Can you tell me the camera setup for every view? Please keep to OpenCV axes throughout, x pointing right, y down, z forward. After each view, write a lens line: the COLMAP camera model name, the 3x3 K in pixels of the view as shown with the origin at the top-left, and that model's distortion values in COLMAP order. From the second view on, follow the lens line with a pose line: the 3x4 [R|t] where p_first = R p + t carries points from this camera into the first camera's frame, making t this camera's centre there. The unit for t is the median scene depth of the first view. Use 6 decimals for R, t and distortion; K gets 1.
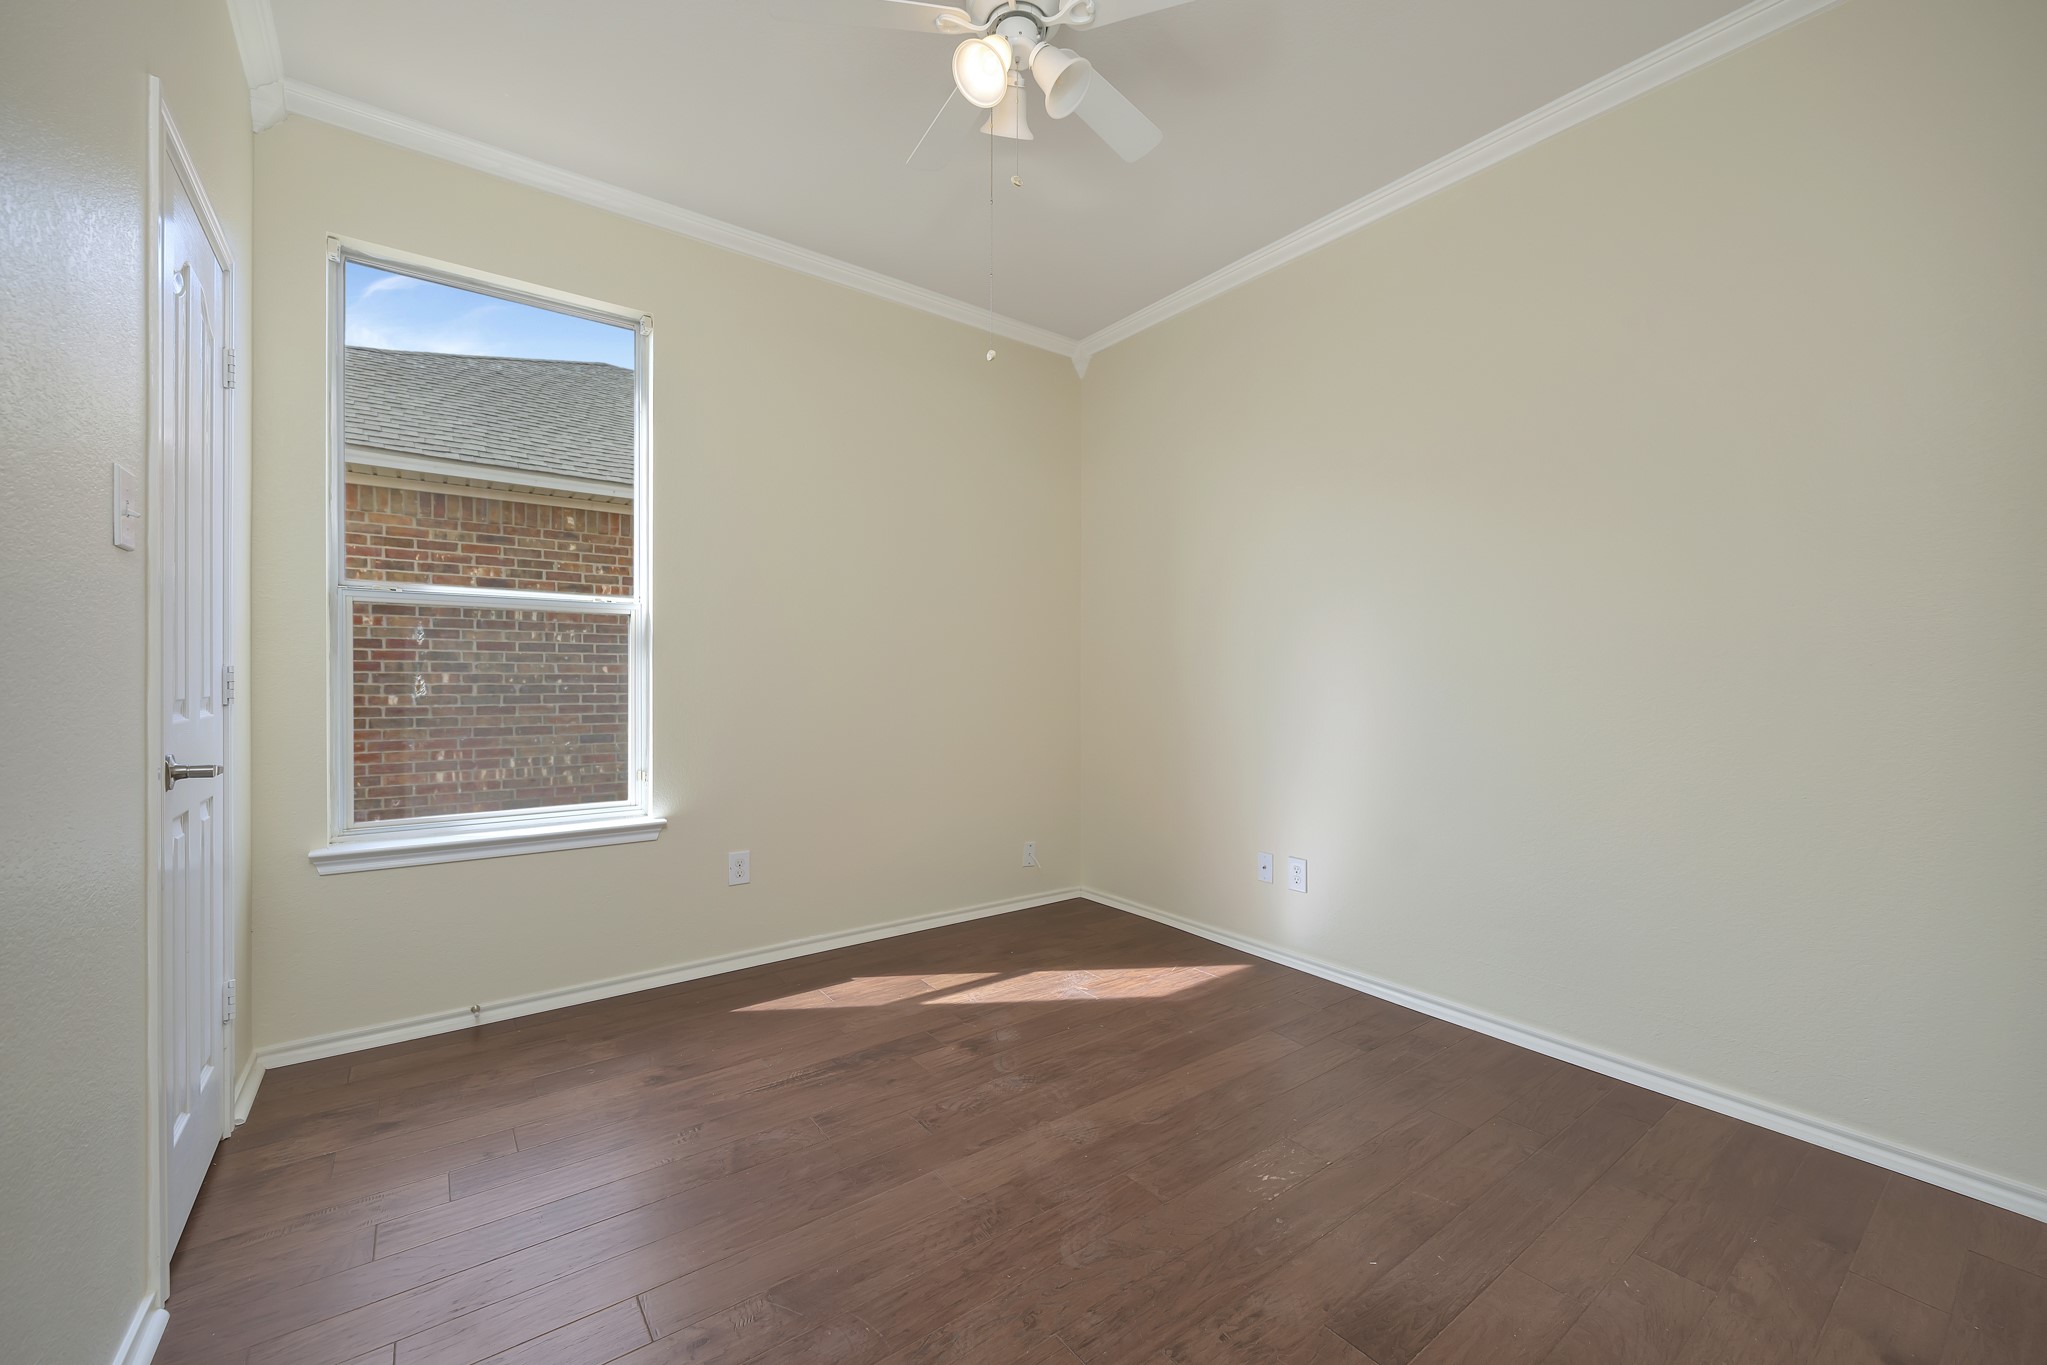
lens RADIAL K [[806.2, 0, 1032.1], [0, 806.2, 679.3], [0, 0, 1]] dist [0.004186, -0.001700]
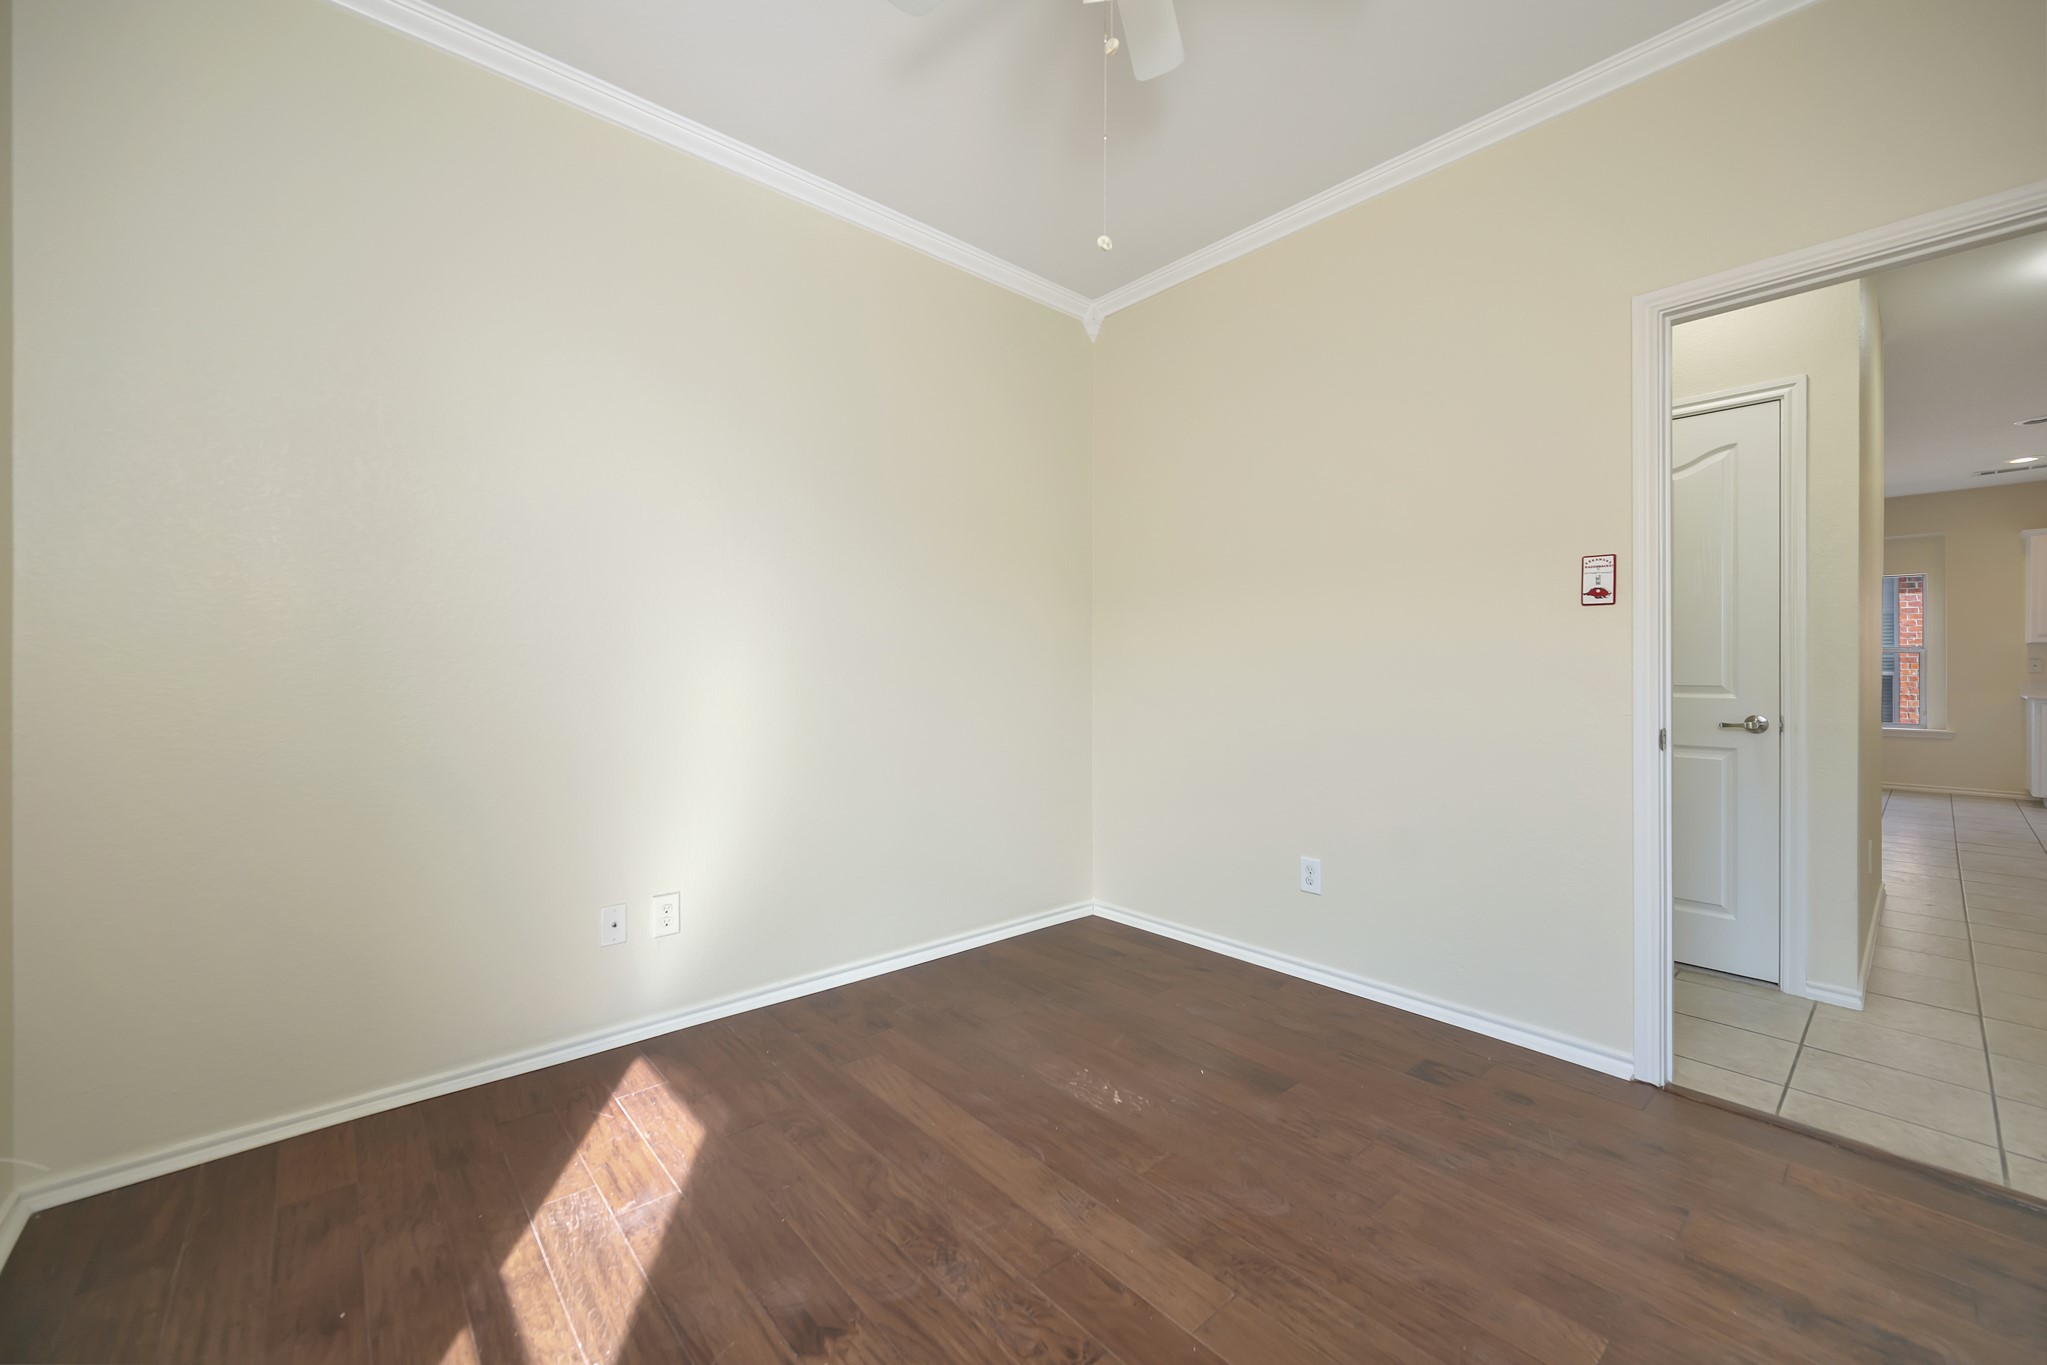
lens RADIAL K [[806.2, 0, 1025.1], [0, 806.2, 675.8], [0, 0, 1]] dist [0.004186, -0.001700]
pose [[-0.072435, -0.008143, 0.997340, -0.614699], [0.000104, 0.999967, 0.008172, -0.002827], [-0.997373, 0.000696, -0.072431, 0.873088]]
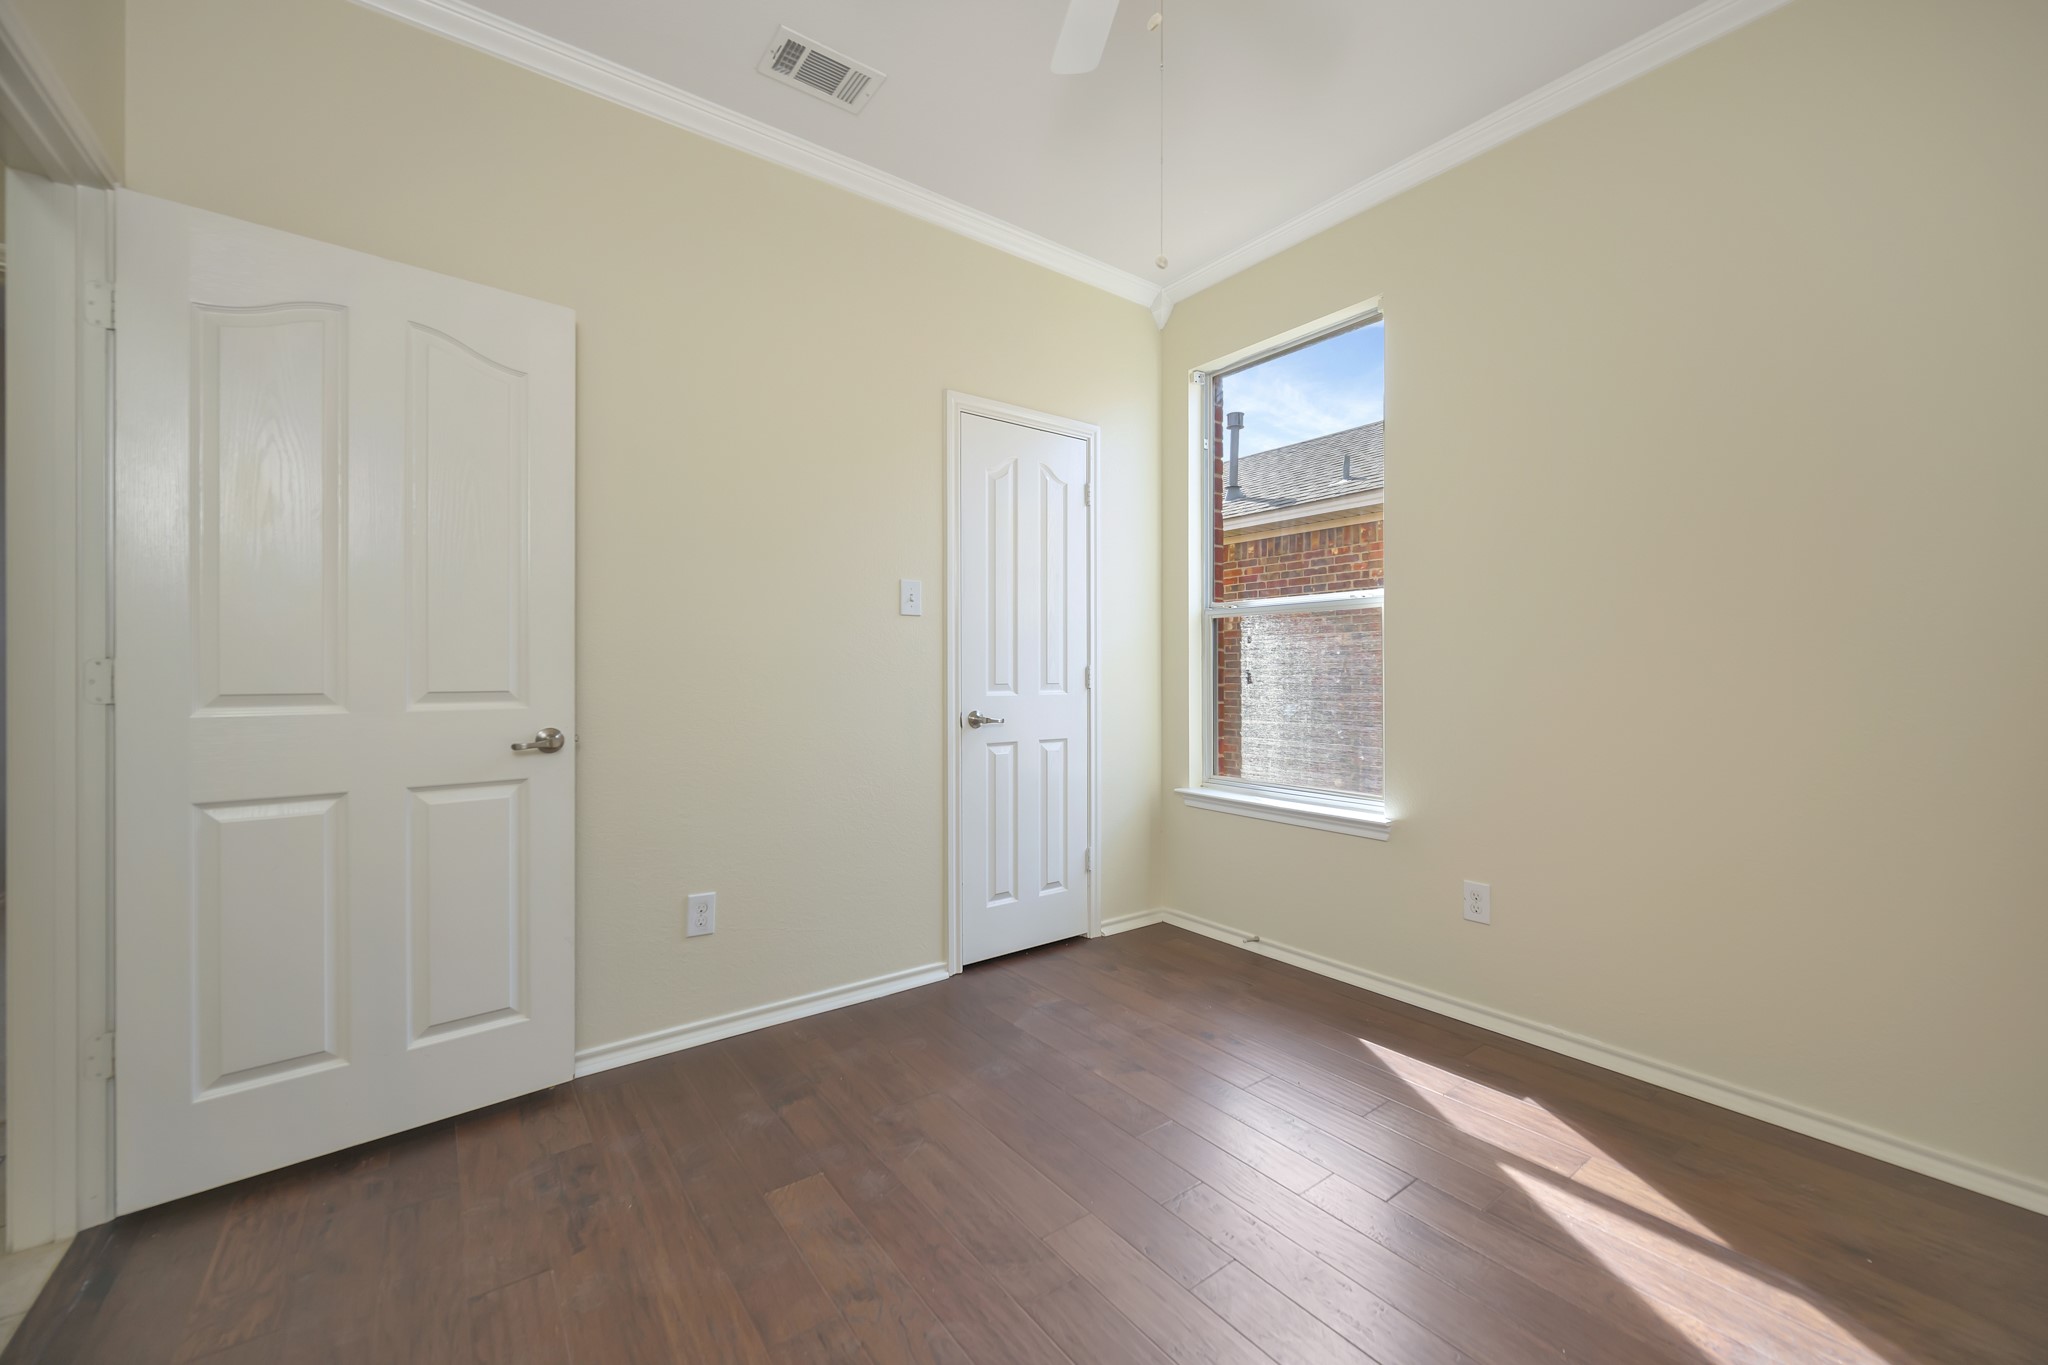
lens RADIAL K [[806.6, 0, 1026.6], [0, 806.6, 676.7], [0, 0, 1]] dist [0.004186, -0.001700]
pose [[-0.000122, 0.002237, -0.999997, 0.570542], [0.001671, 0.999996, 0.002237, 0.001990], [0.999999, -0.001671, -0.000126, 0.673101]]
